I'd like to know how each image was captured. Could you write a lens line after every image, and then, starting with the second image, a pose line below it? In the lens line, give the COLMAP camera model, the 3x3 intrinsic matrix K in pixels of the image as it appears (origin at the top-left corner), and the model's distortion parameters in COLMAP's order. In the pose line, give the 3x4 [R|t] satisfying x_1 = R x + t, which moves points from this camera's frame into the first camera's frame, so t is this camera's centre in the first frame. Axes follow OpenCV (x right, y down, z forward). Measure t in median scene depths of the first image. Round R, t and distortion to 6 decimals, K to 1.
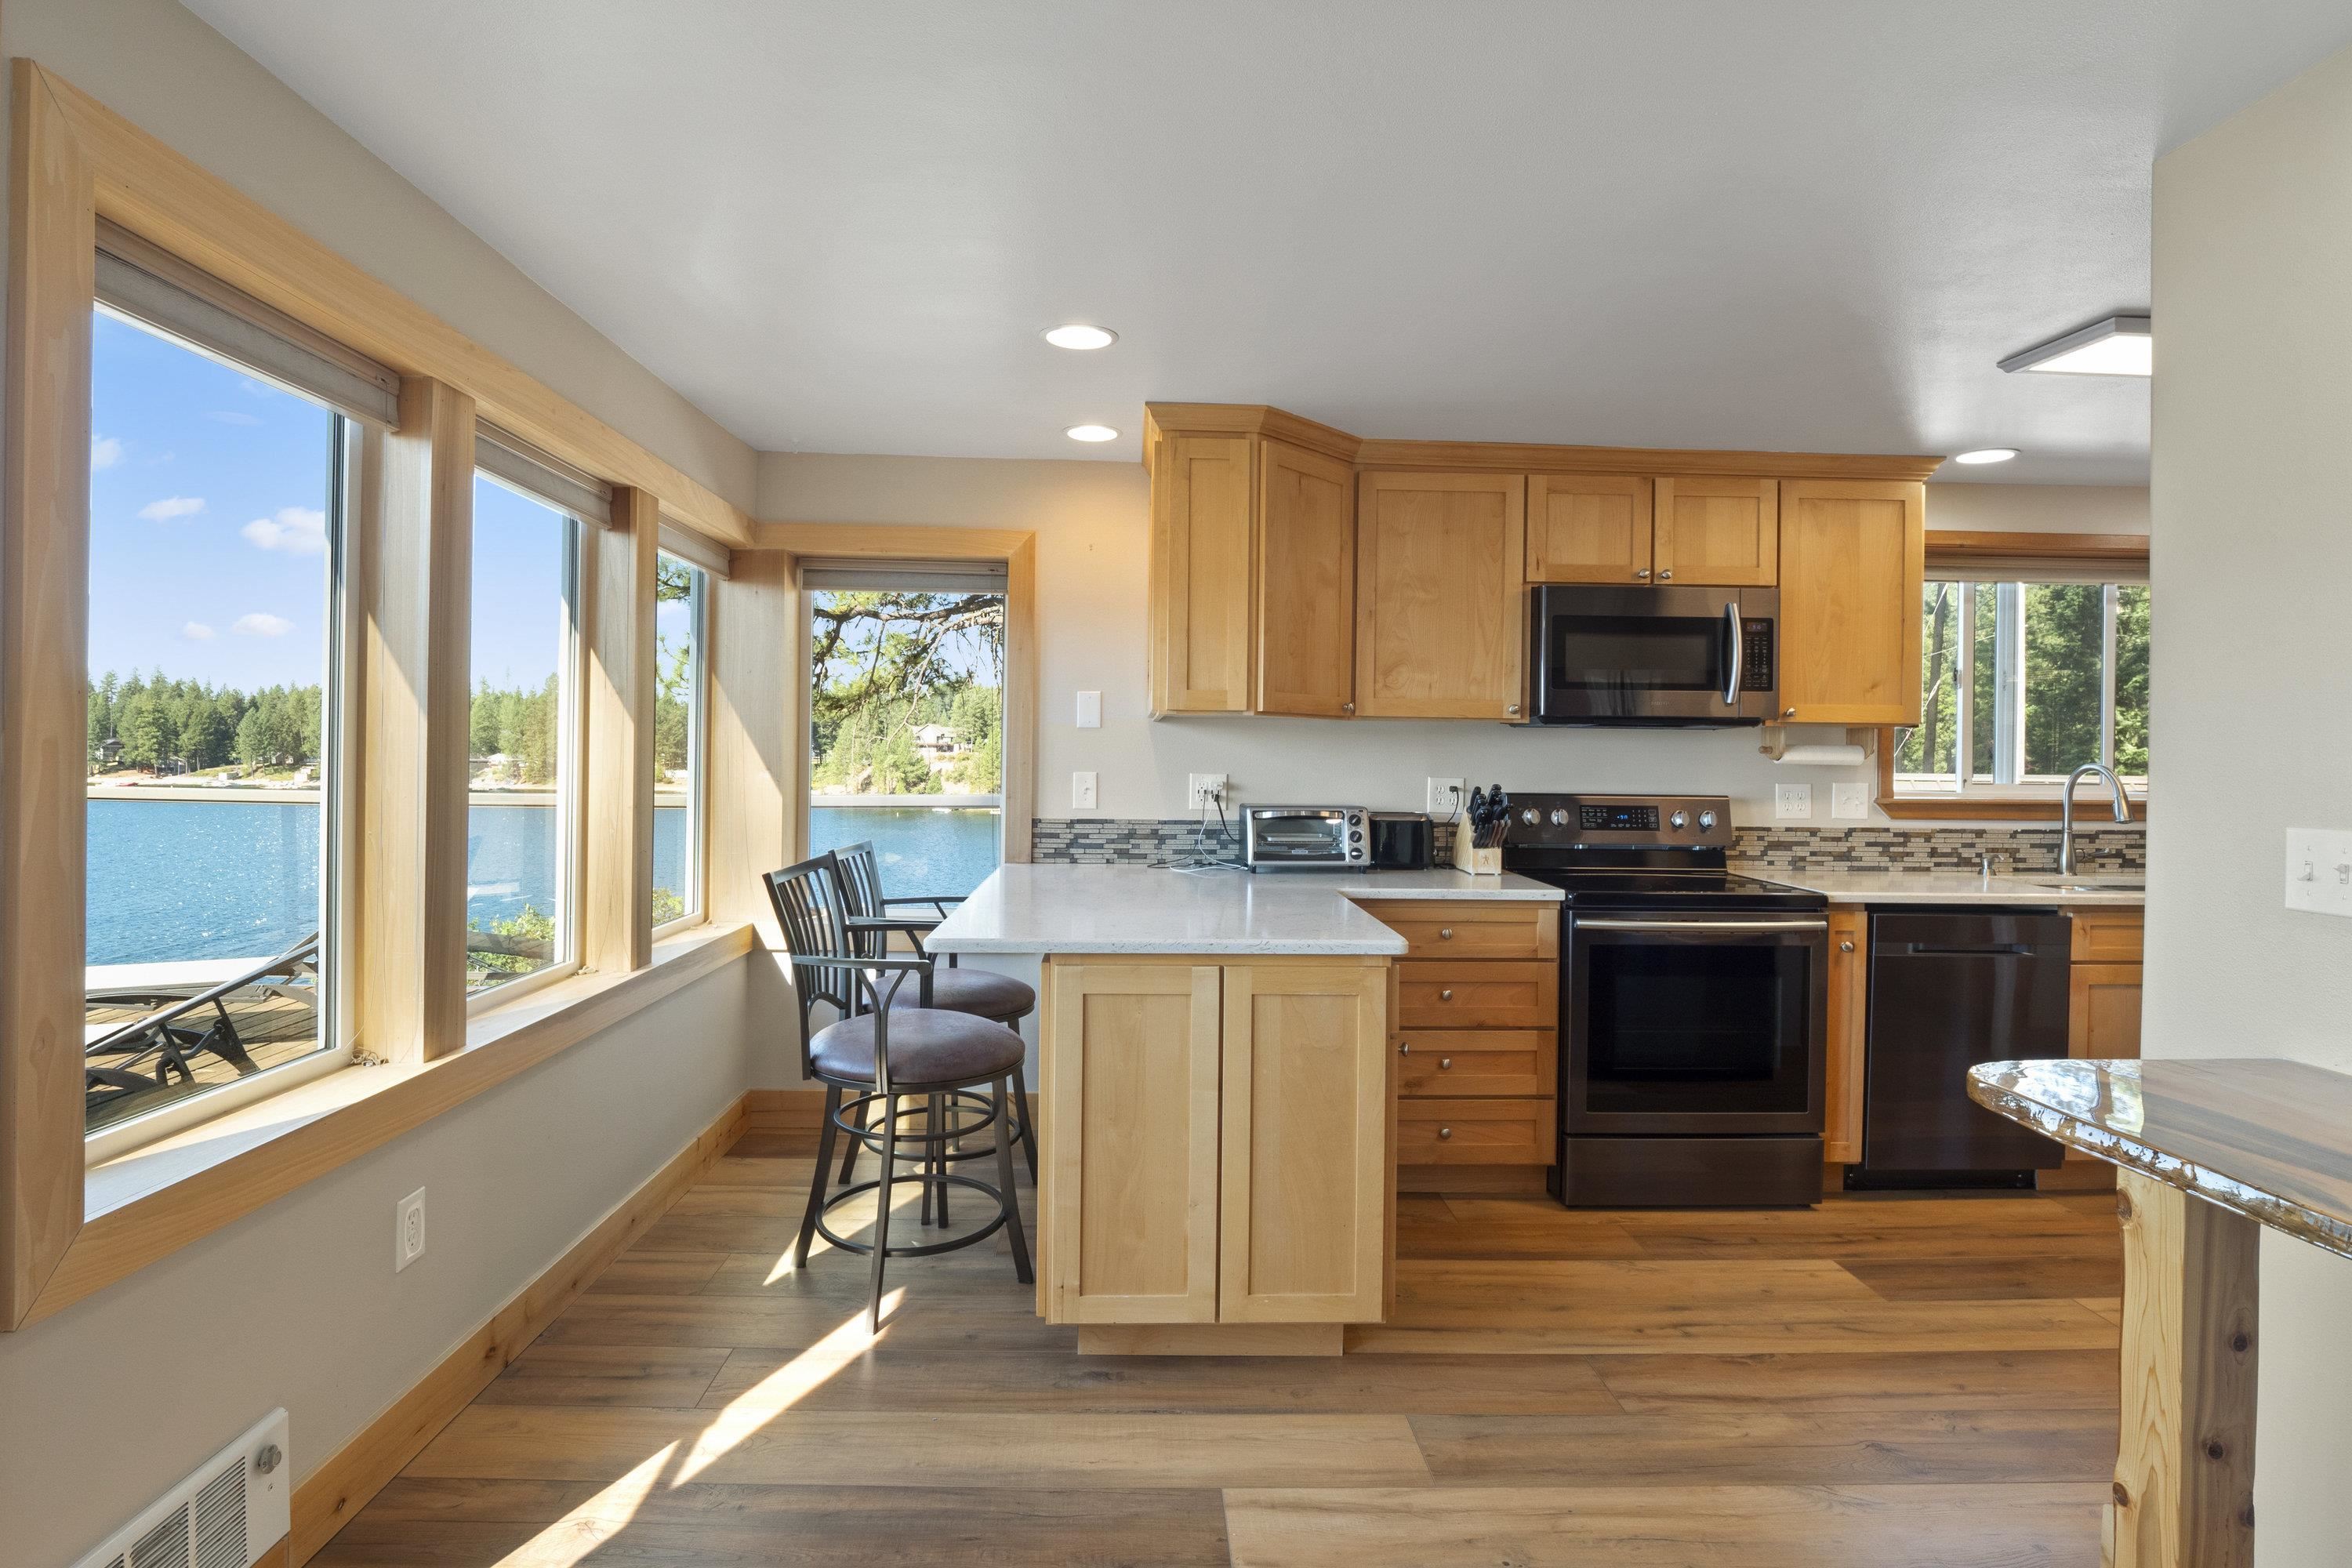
lens RADIAL K [[1159.8, 0, 1177.6], [0, 1159.8, 752.6], [0, 0, 1]] dist [-0.010006, -0.005547]
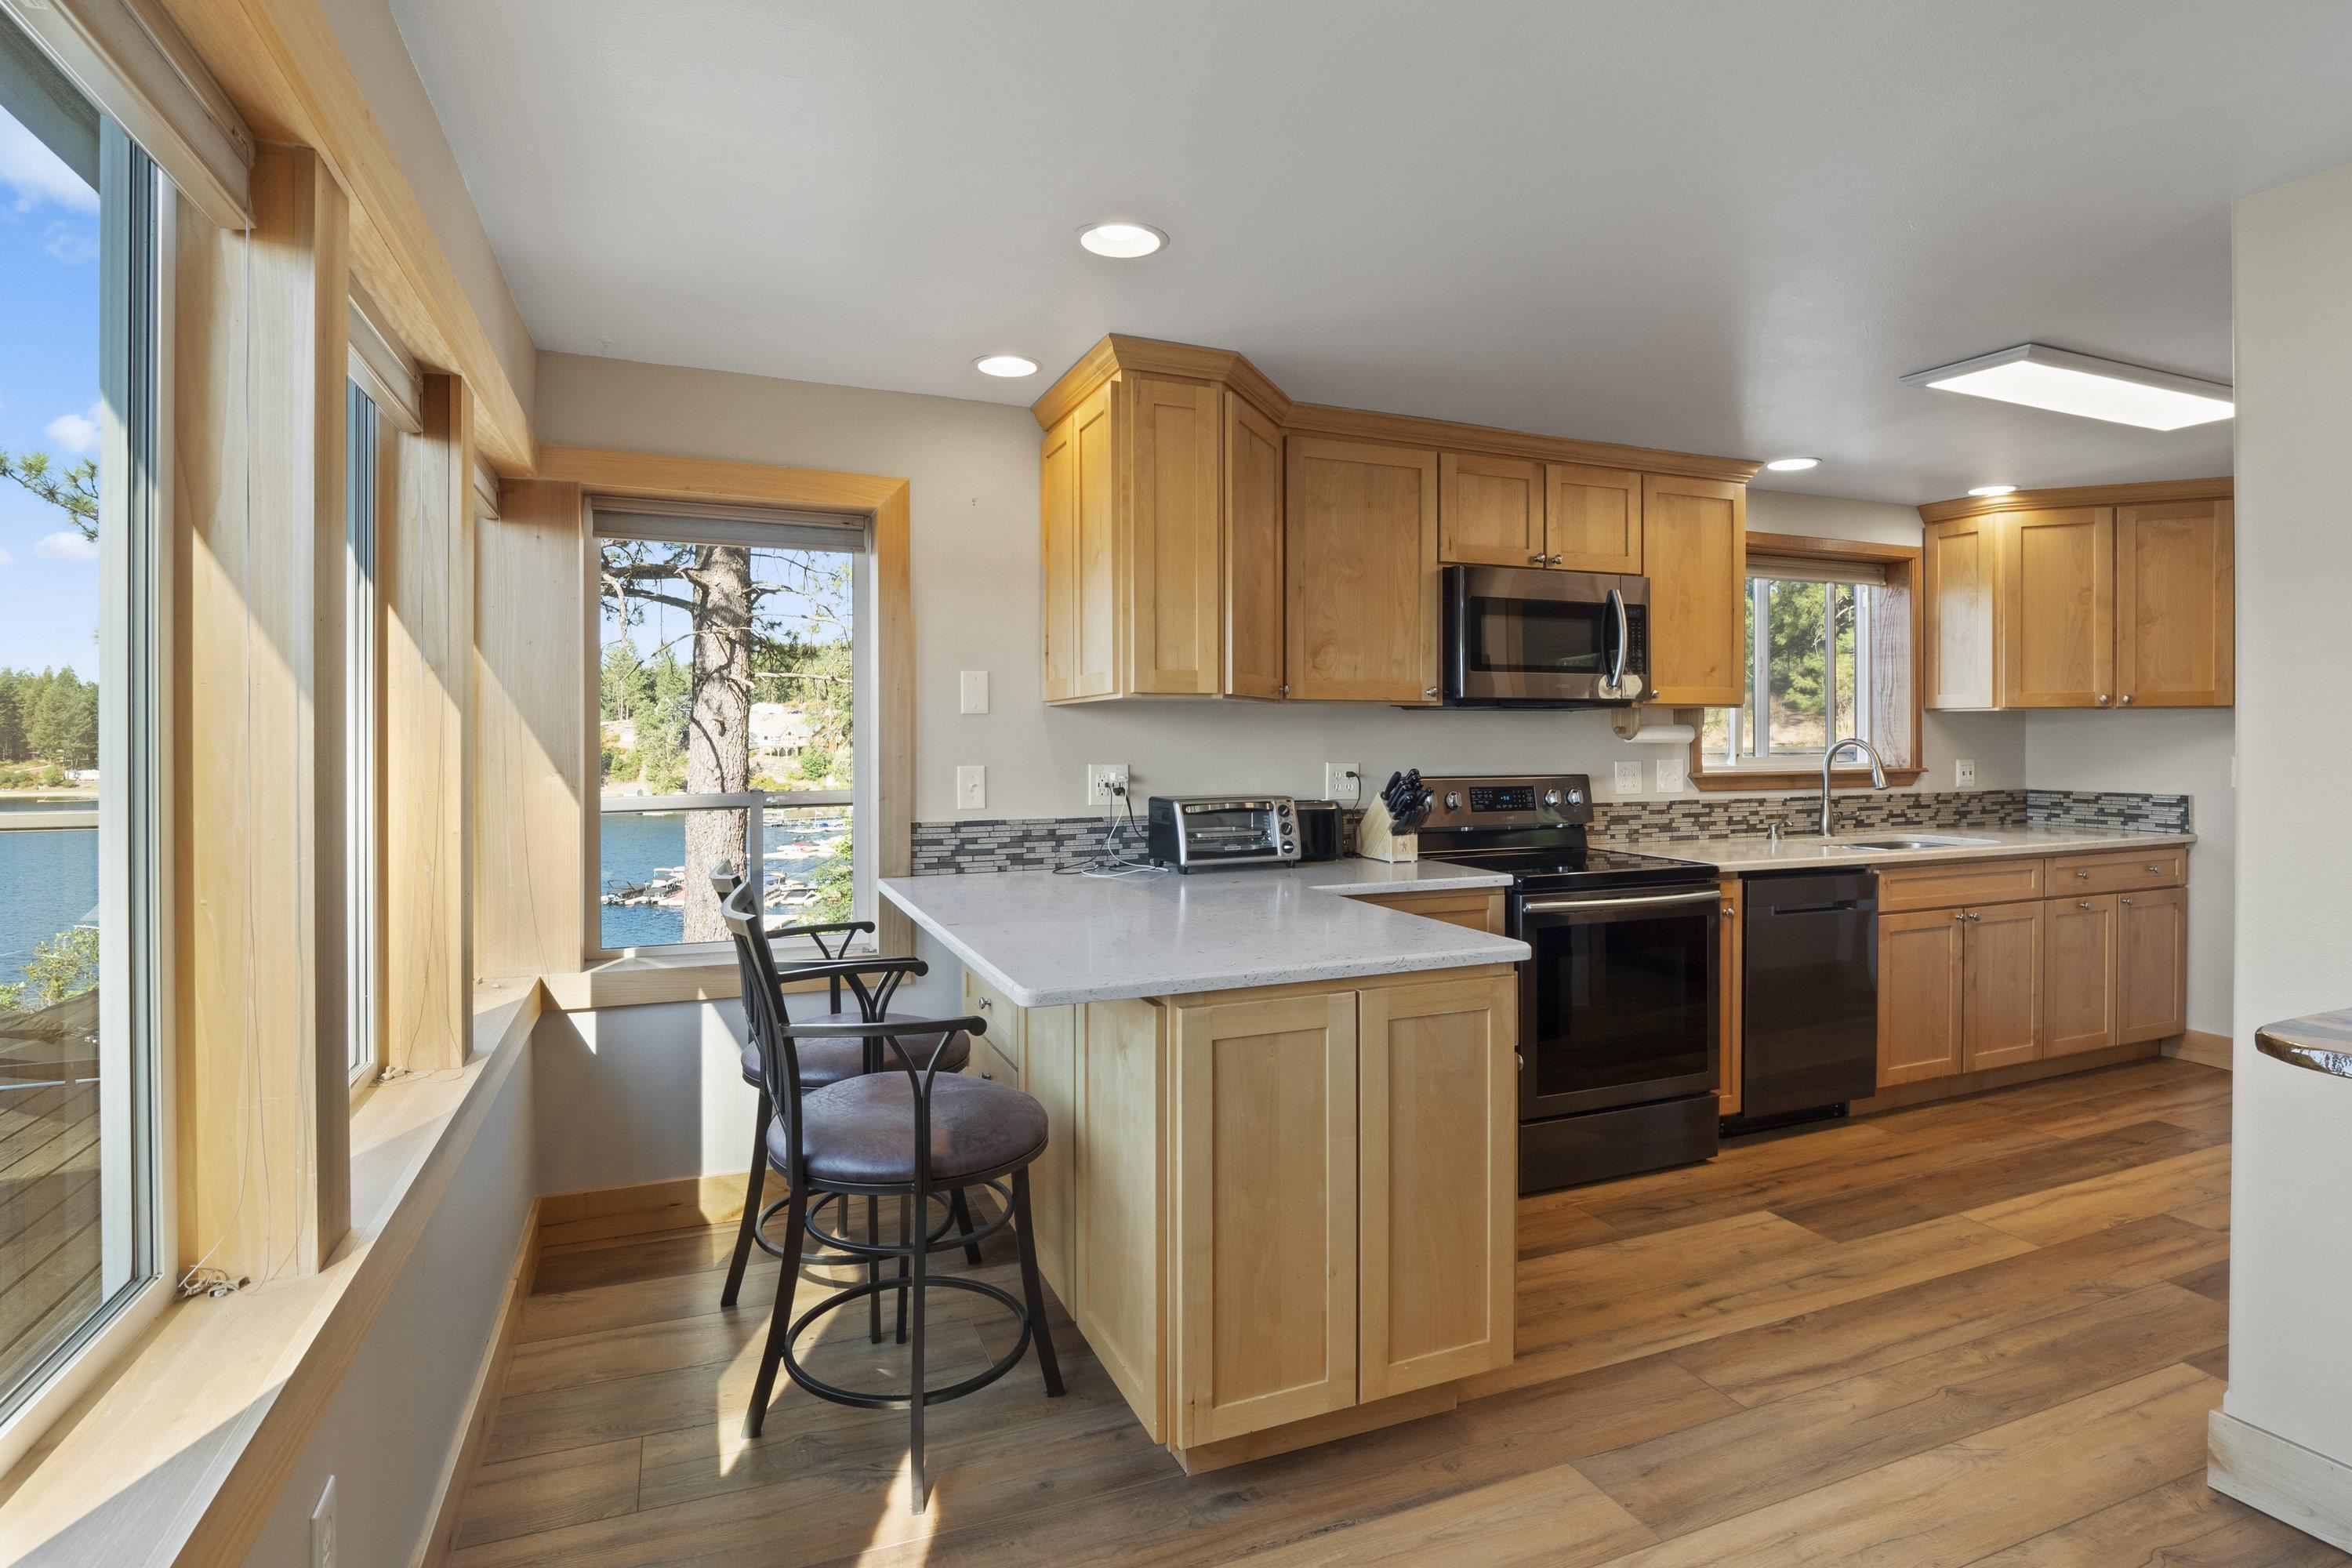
lens RADIAL K [[1159.8, 0, 1173.9], [0, 1159.8, 741.8], [0, 0, 1]] dist [-0.010006, -0.005547]
pose [[0.937228, -0.016156, 0.348343, -0.257614], [0.014271, 0.999866, 0.007979, -0.006139], [-0.348425, -0.002507, 0.937333, 0.162795]]
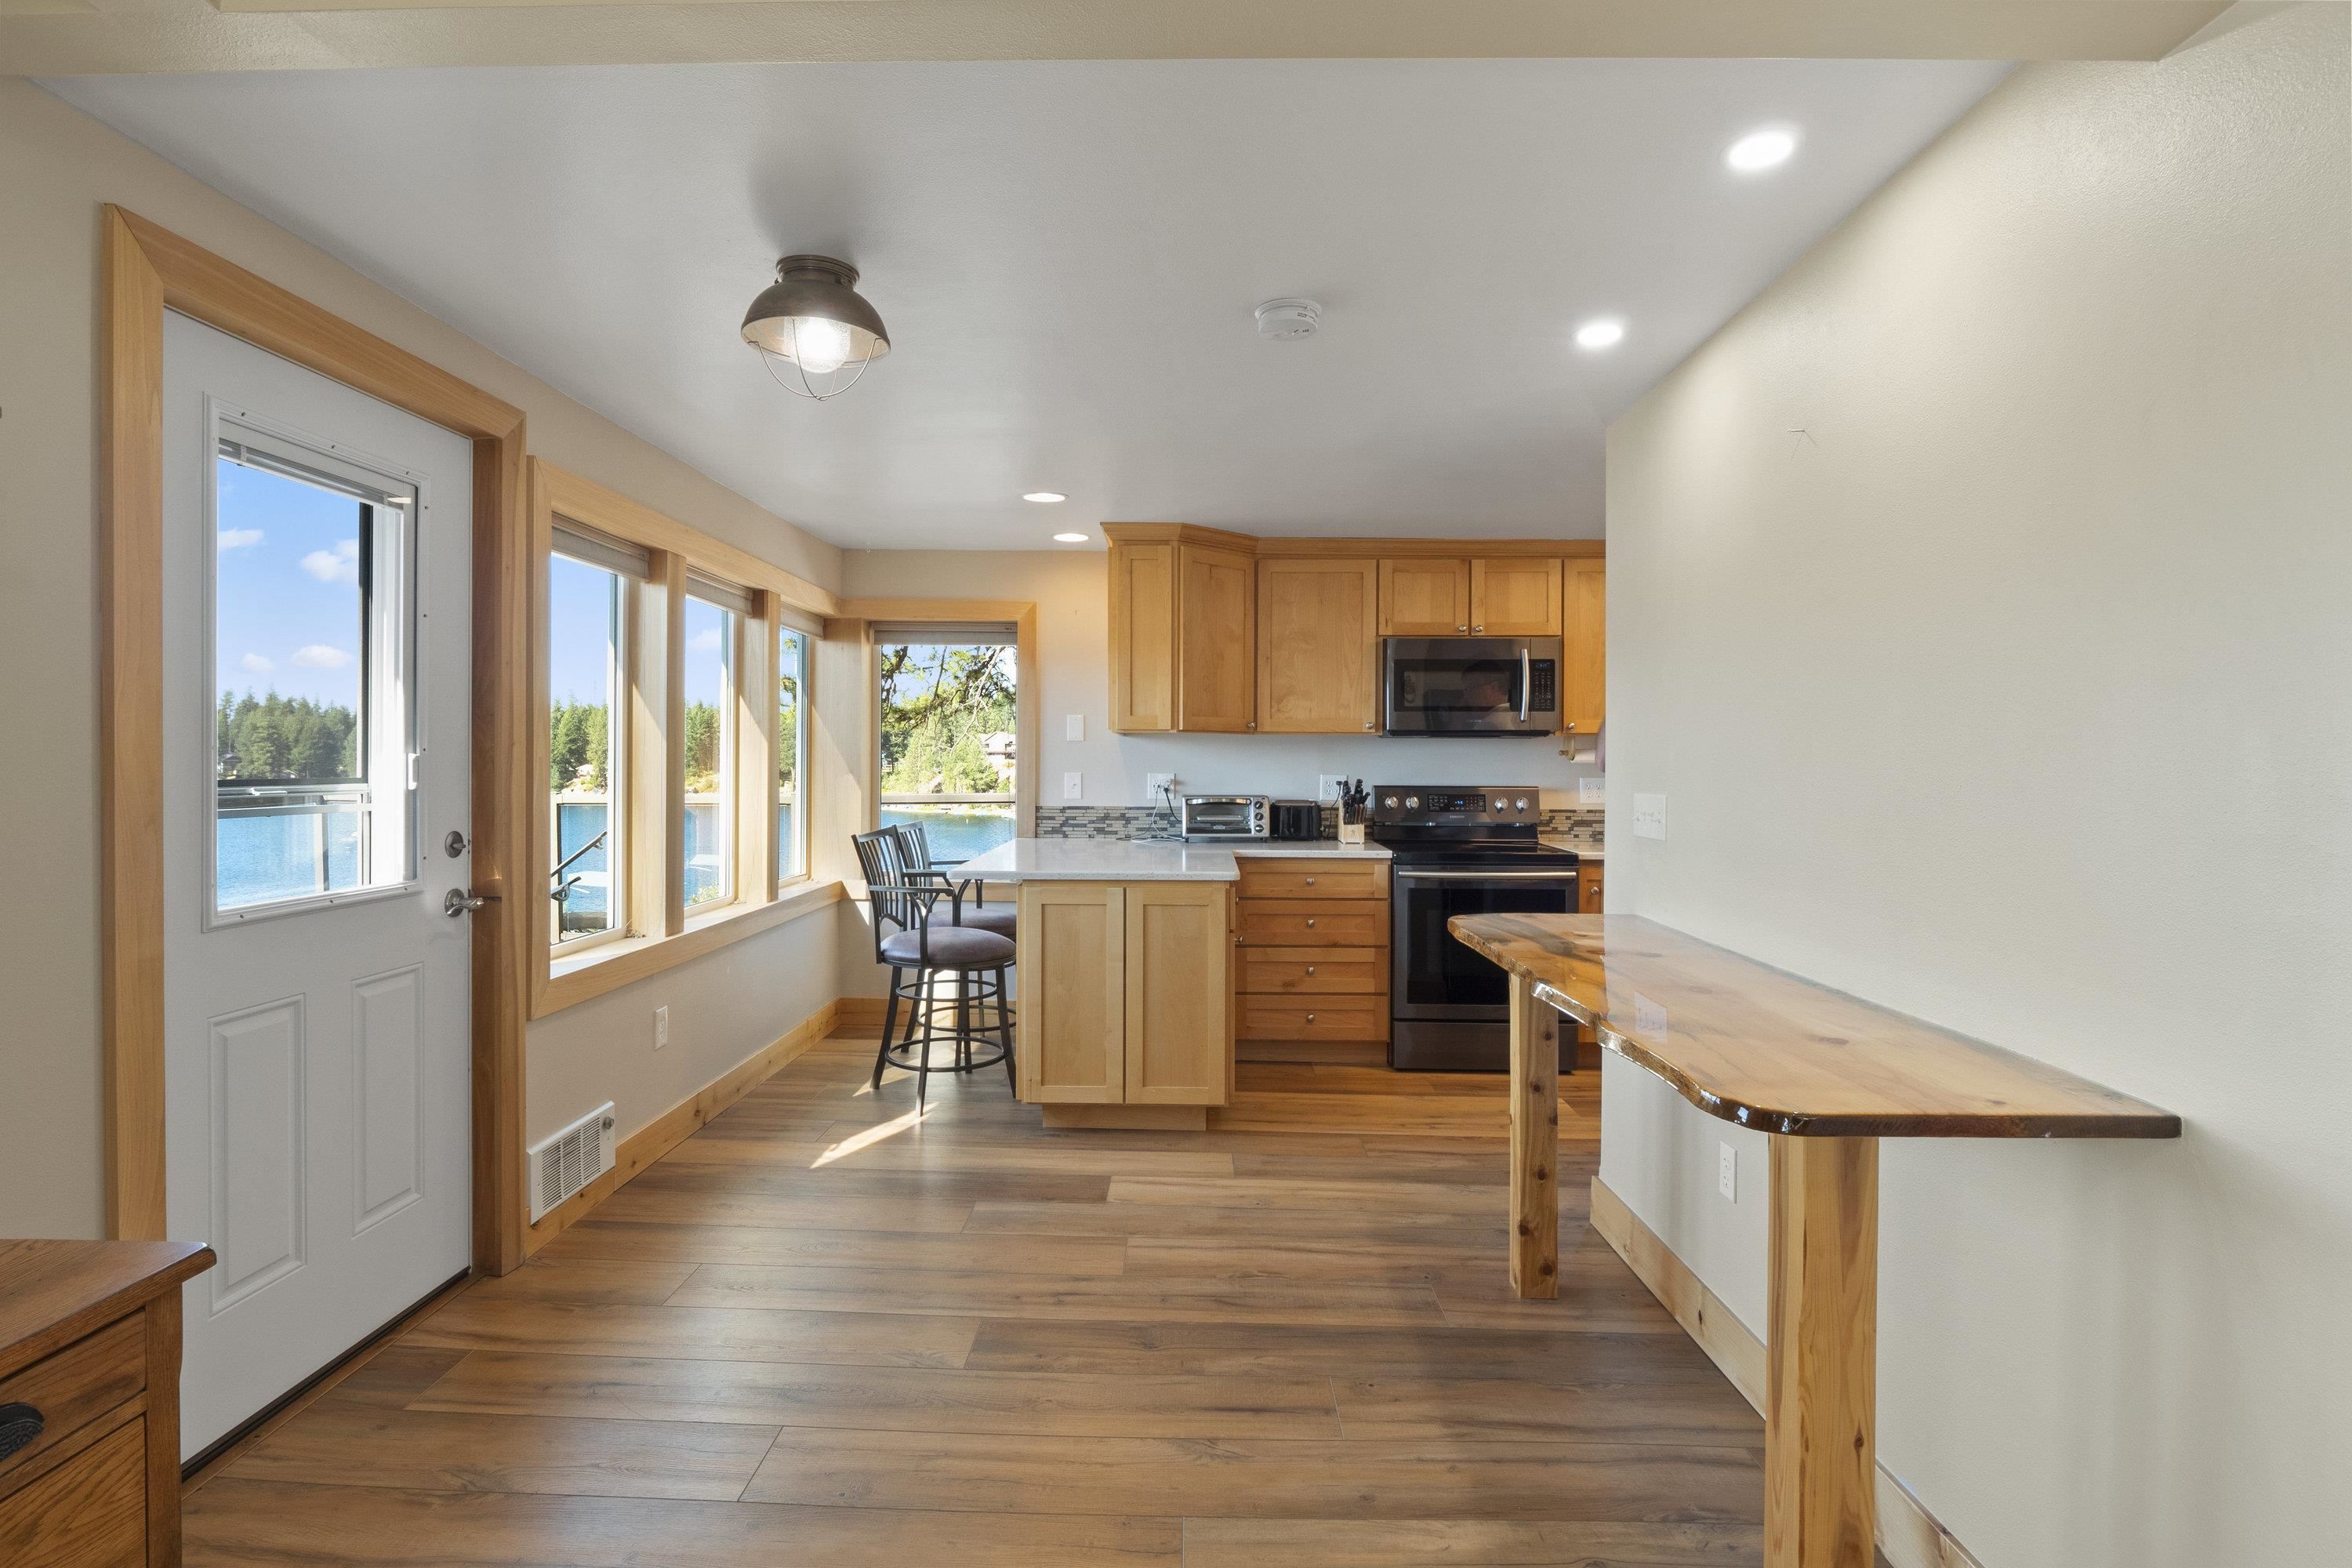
lens RADIAL K [[1159.8, 0, 1179.2], [0, 1159.8, 761.4], [0, 0, 1]] dist [-0.010006, -0.005547]
pose [[0.998380, -0.007903, -0.056339, 0.139204], [0.008046, 0.999965, 0.002318, 0.000861], [0.056318, -0.002767, 0.998409, -0.430320]]
